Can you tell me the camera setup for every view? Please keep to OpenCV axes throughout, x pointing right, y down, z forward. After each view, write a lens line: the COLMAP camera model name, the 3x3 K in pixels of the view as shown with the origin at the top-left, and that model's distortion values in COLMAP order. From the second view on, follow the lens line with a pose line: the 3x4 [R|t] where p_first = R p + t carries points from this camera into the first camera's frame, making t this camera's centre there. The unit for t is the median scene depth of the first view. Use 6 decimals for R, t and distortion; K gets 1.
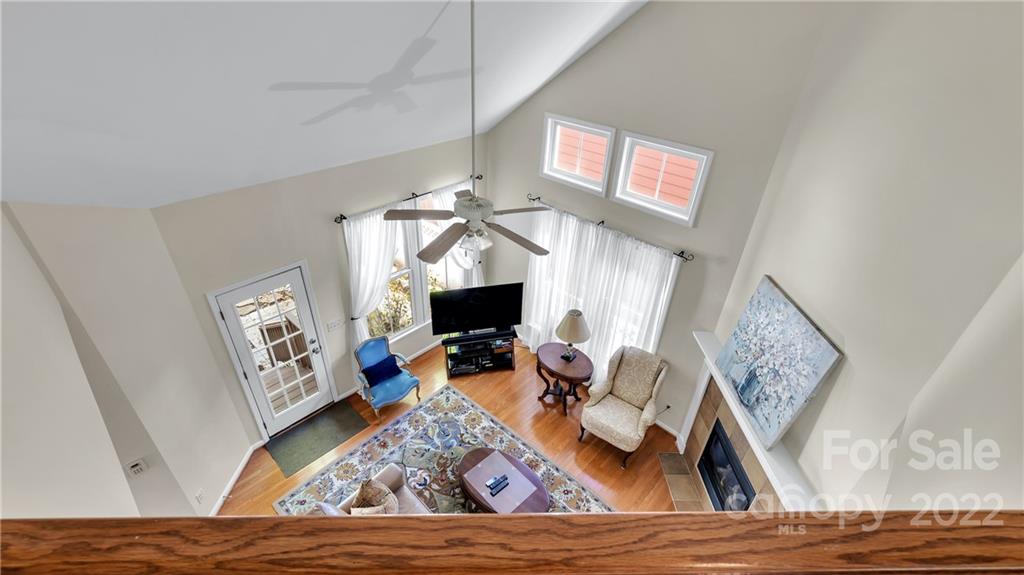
lens RADIAL K [[450.8, 0, 514.8], [0, 450.8, 288.2], [0, 0, 1]] dist [-0.001015, 0.000011]
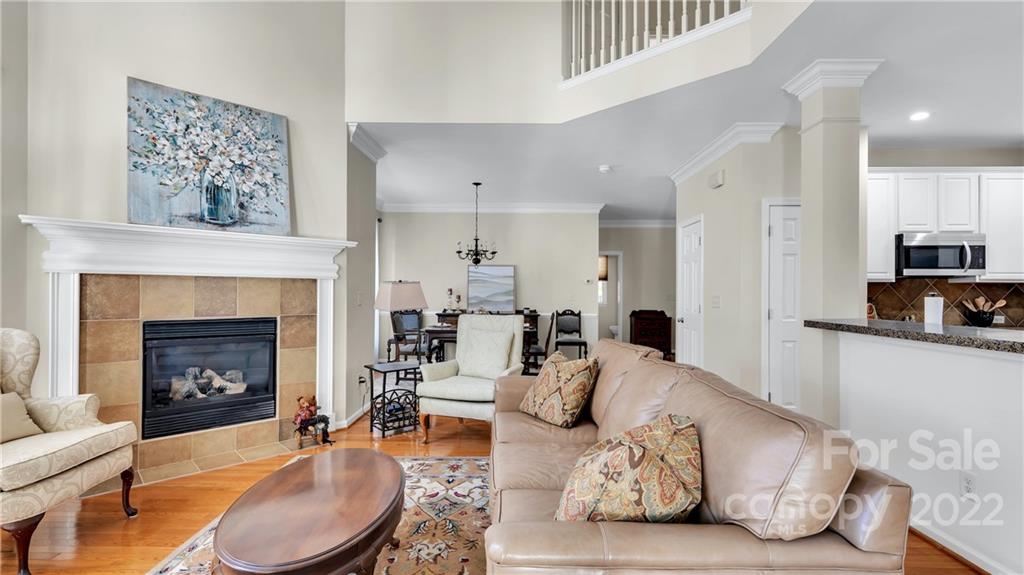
lens RADIAL K [[472.8, 0, 517.1], [0, 472.8, 287.8], [0, 0, 1]] dist [0.007778, -0.001479]
pose [[-0.680367, -0.036807, 0.731947, -0.395637], [0.374974, 0.840626, 0.390822, 0.157242], [-0.629679, 0.540364, -0.558132, 0.912132]]
